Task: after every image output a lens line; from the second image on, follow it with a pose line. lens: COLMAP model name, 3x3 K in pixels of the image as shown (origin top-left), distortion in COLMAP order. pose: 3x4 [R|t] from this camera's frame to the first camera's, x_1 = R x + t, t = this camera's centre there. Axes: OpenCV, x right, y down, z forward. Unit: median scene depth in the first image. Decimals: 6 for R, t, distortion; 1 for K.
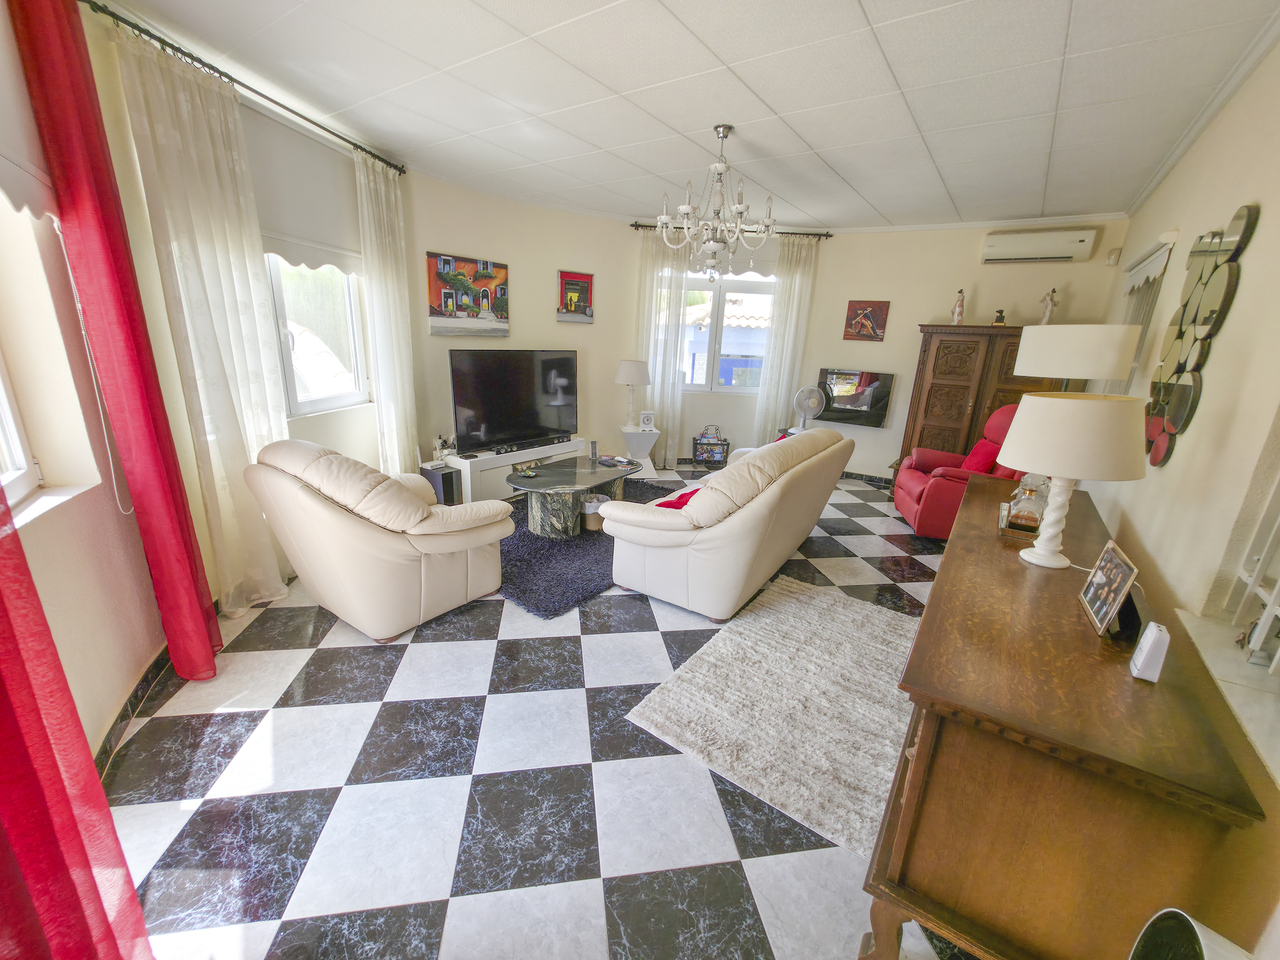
lens RADIAL K [[514.1, 0, 640.9], [0, 514.1, 487.8], [0, 0, 1]] dist [-0.000979, -0.000252]
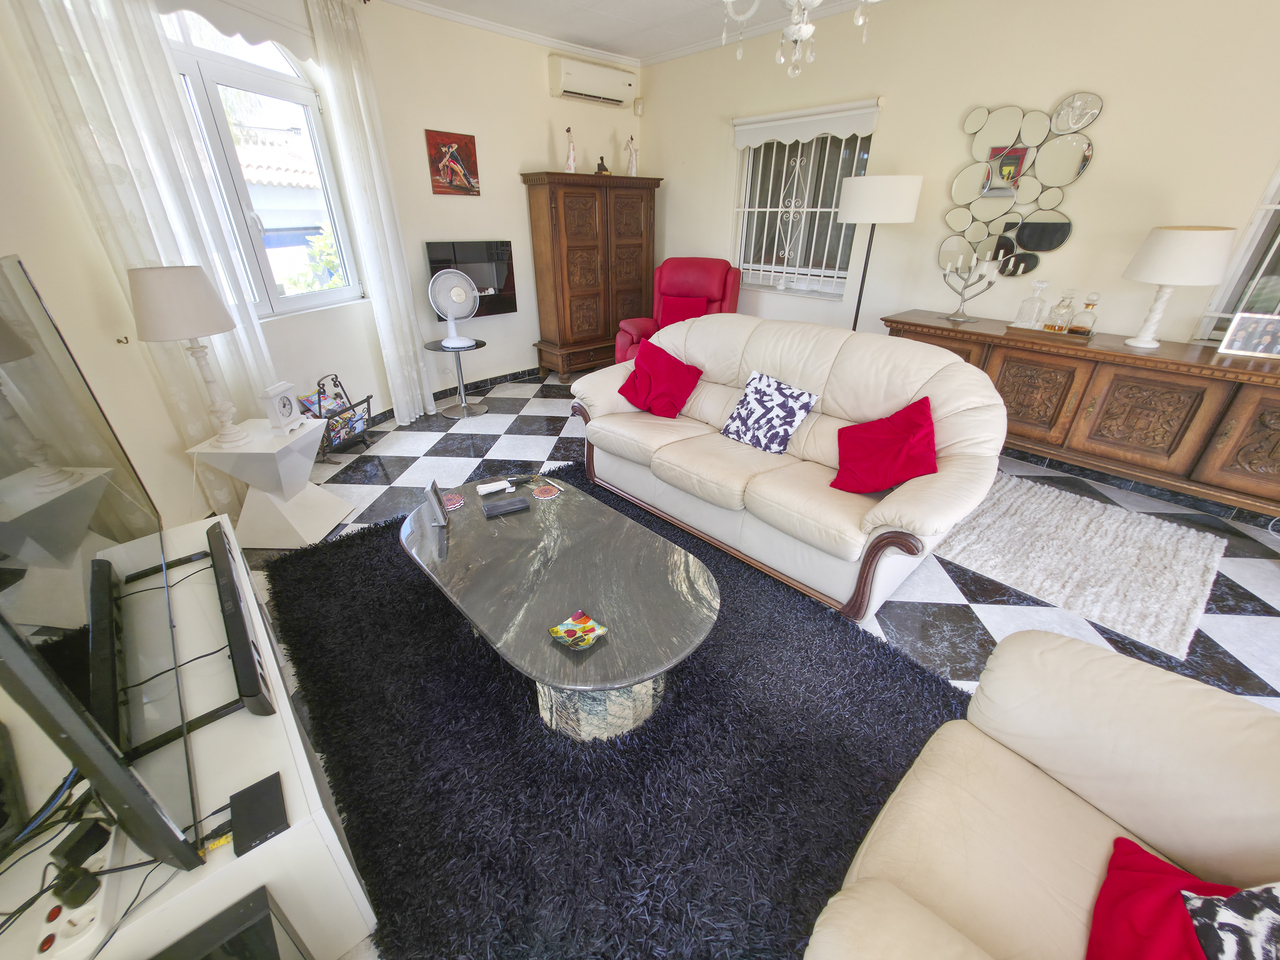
lens RADIAL K [[514.1, 0, 640.9], [0, 514.1, 487.8], [0, 0, 1]] dist [-0.000979, -0.000252]
pose [[0.219445, -0.496815, 0.839654, -0.322912], [0.279611, 0.856556, 0.433739, -0.178867], [-0.934699, 0.139595, 0.326882, 0.592423]]
